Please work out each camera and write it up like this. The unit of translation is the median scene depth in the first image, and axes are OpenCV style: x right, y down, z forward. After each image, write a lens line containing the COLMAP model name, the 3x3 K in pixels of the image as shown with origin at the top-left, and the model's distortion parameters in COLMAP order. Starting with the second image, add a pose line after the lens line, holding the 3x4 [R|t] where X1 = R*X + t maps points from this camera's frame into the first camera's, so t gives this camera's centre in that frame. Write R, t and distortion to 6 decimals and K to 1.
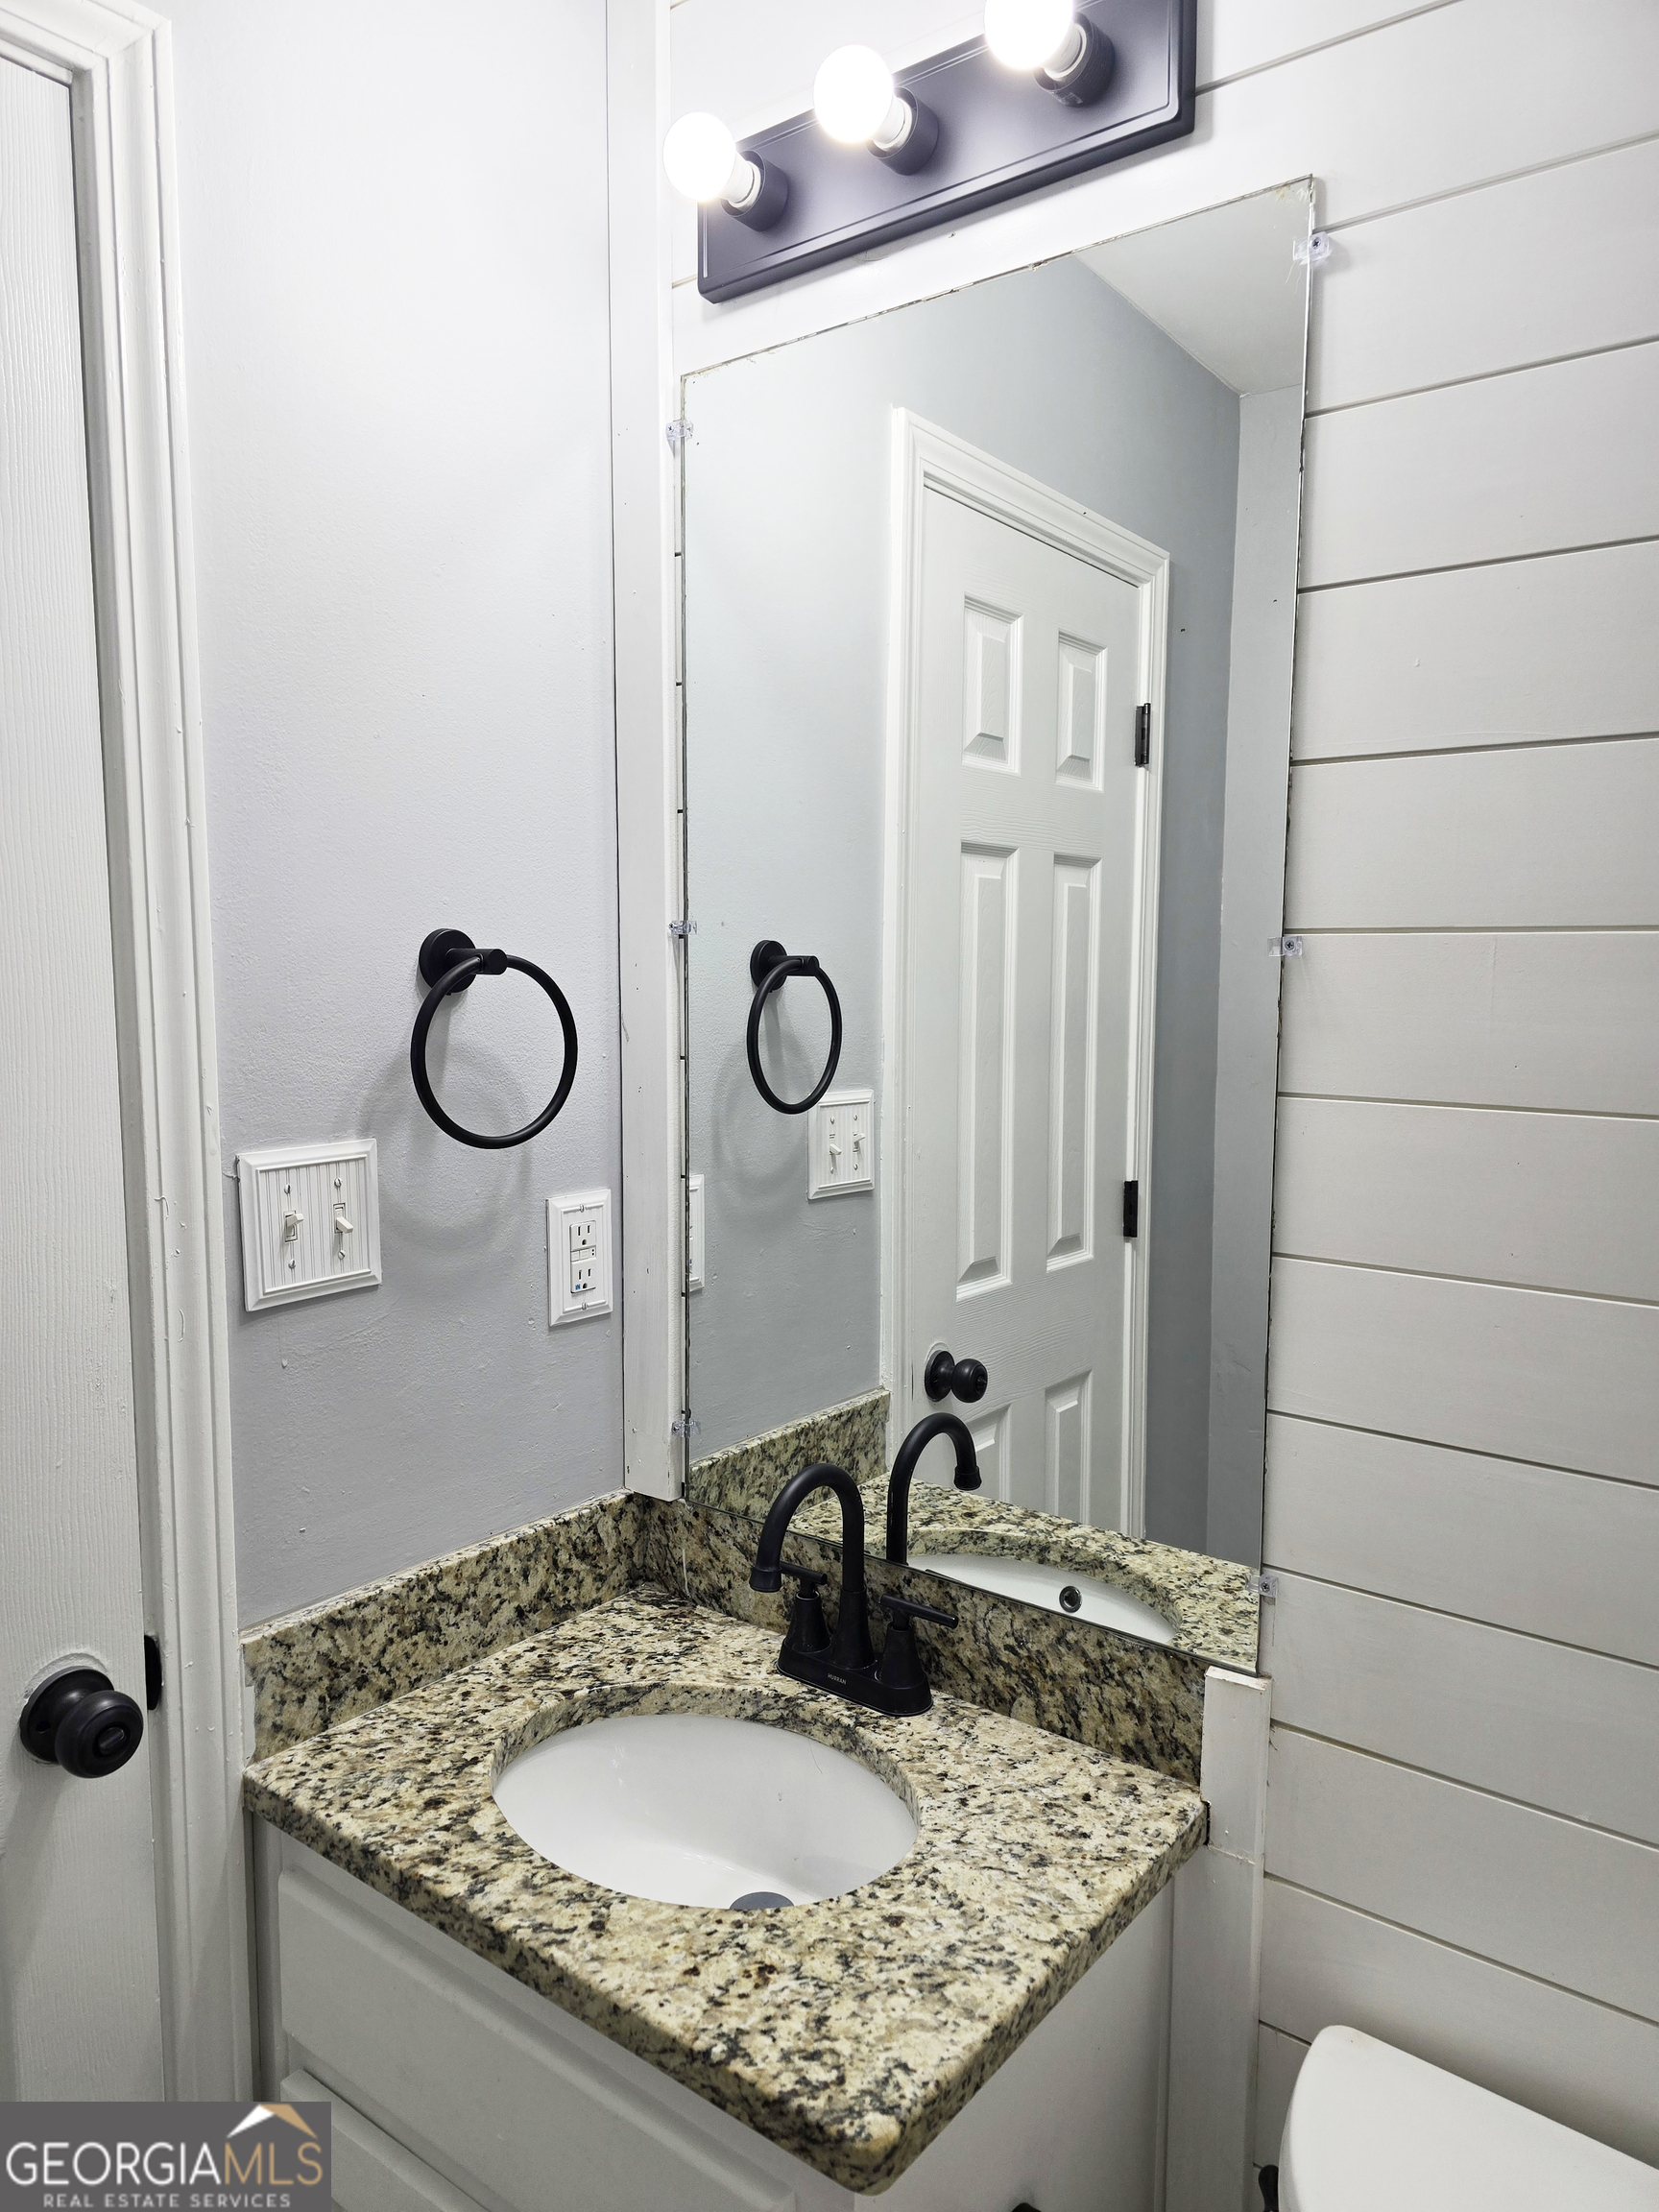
lens RADIAL K [[1506.6, 0, 829.0], [0, 1506.6, 1102.9], [0, 0, 1]] dist [0.043076, -0.022900]
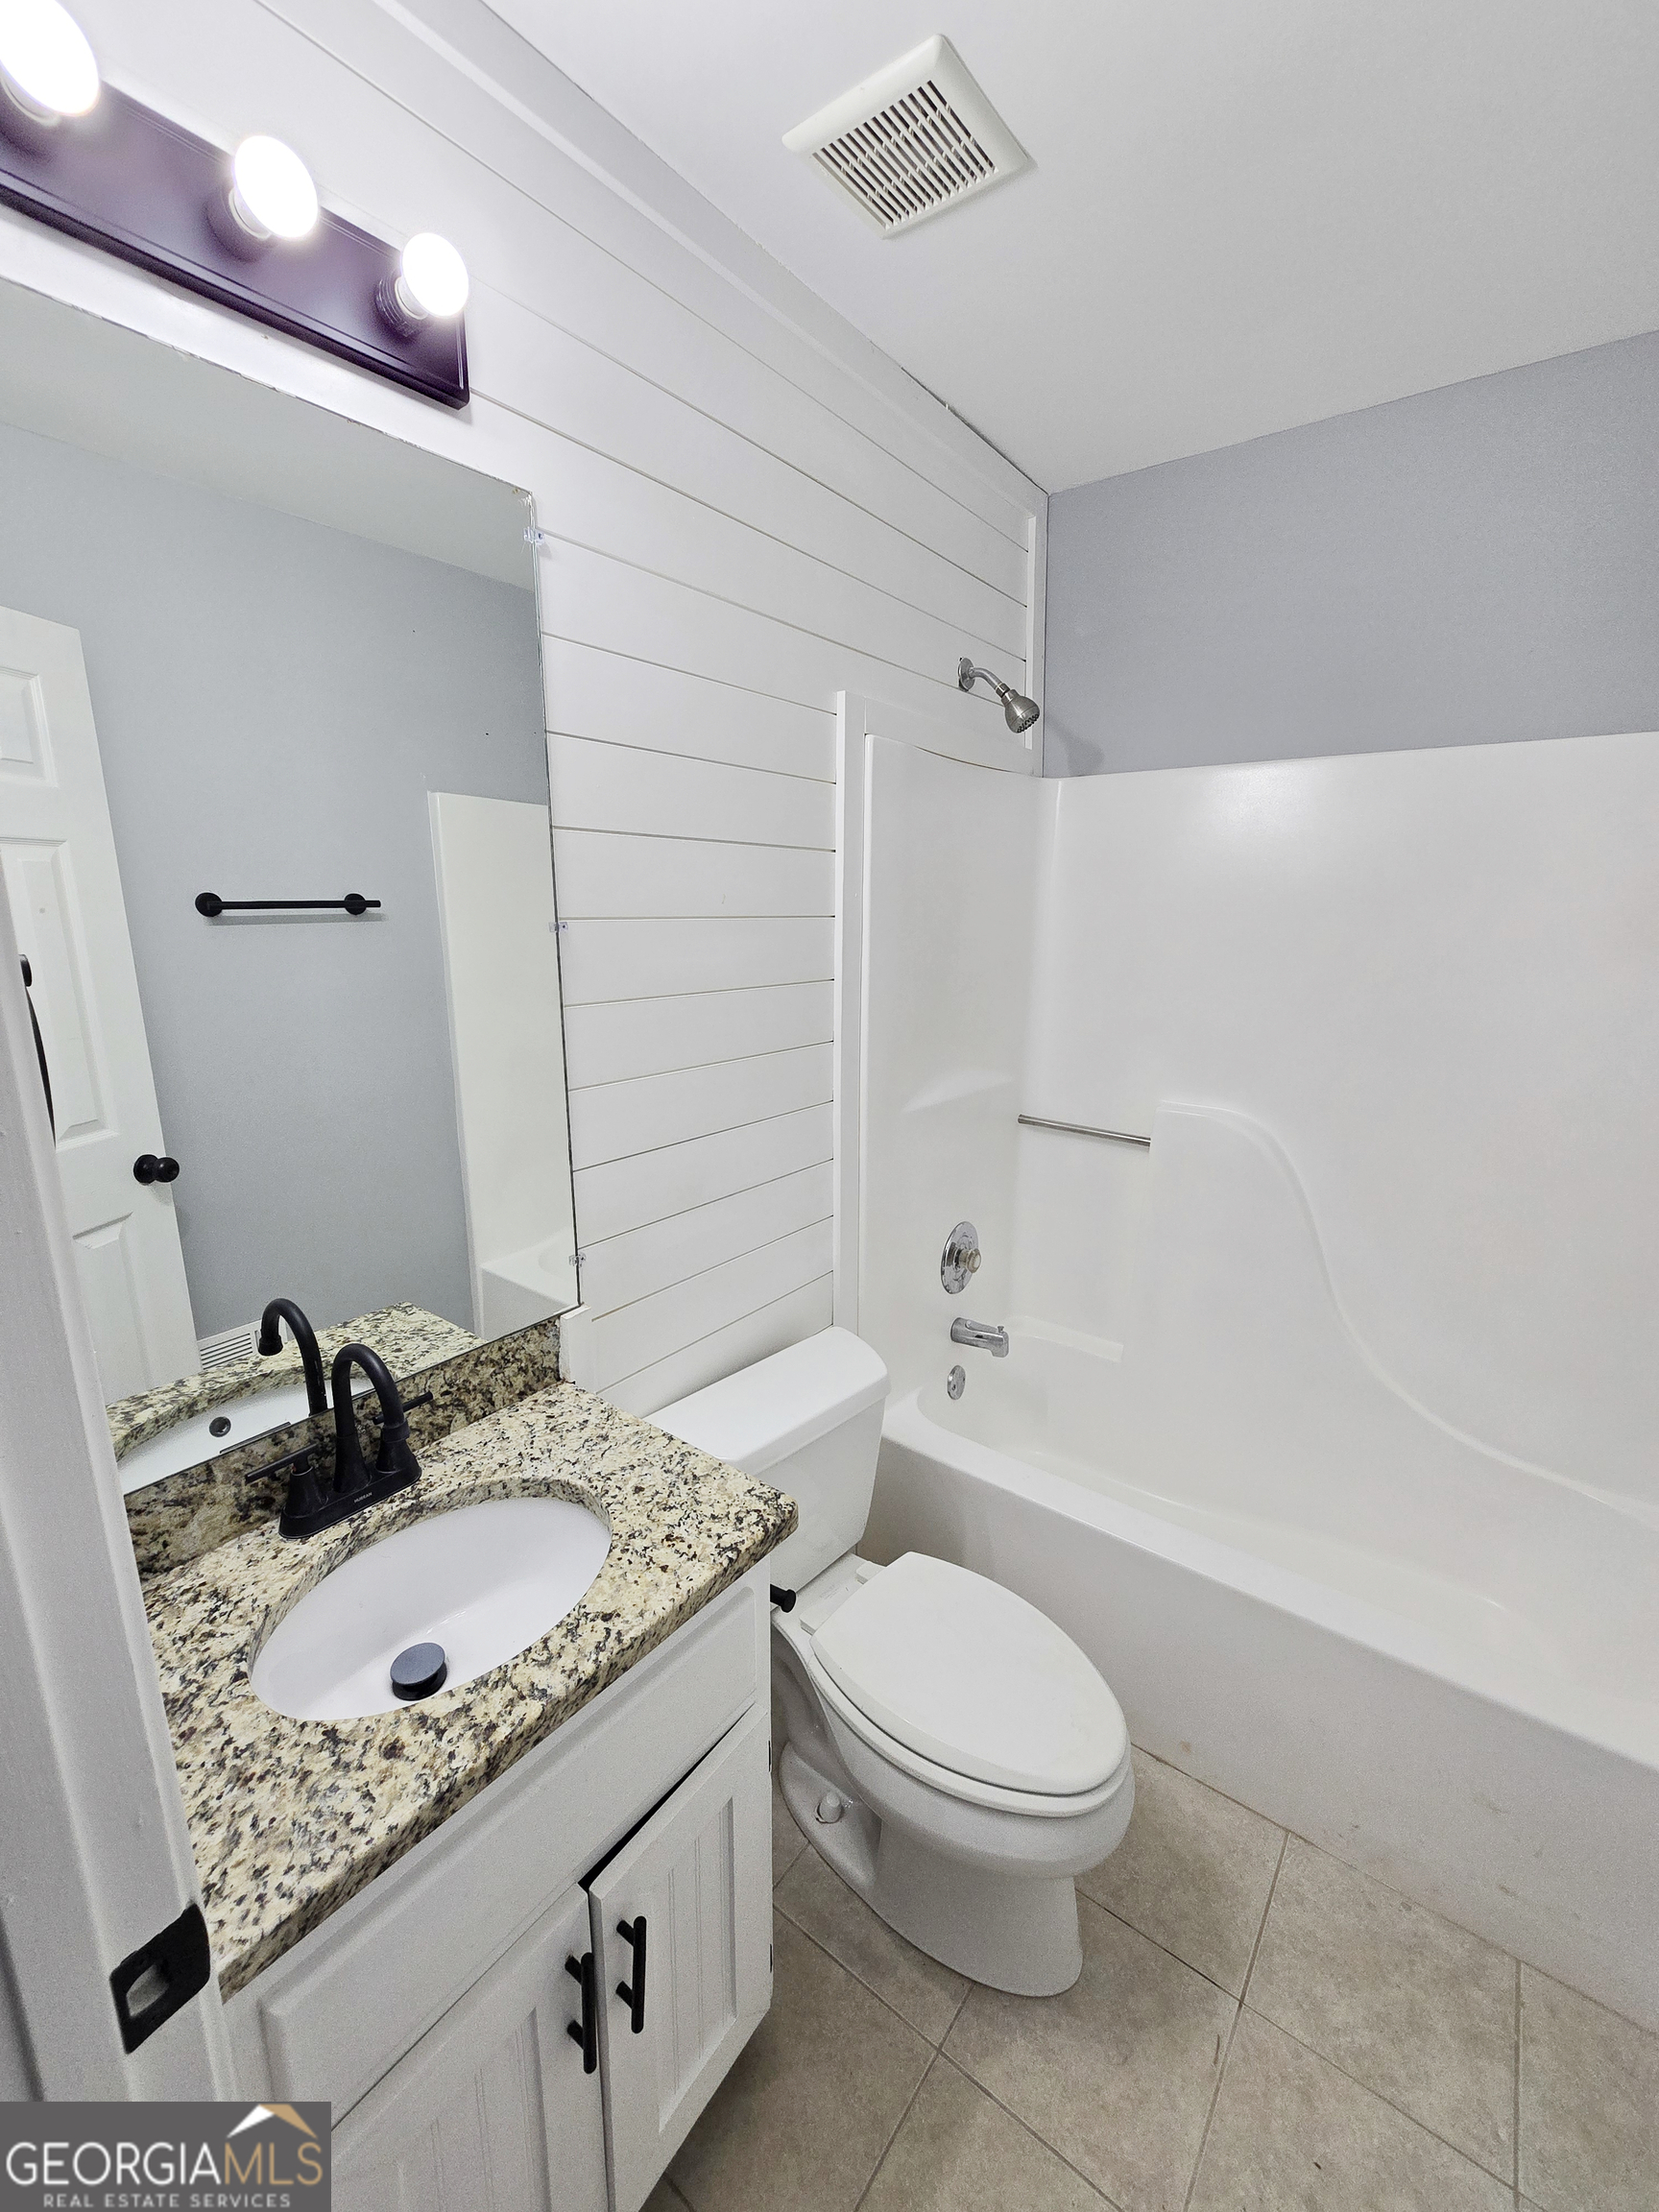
lens RADIAL K [[904.2, 0, 828.1], [0, 904.2, 1108.9], [0, 0, 1]] dist [-0.000051, 0.000133]
pose [[-0.004710, -0.228837, 0.973453, -0.759034], [0.086855, 0.969692, 0.228373, -0.098487], [-0.996210, 0.085625, 0.015308, 0.625180]]
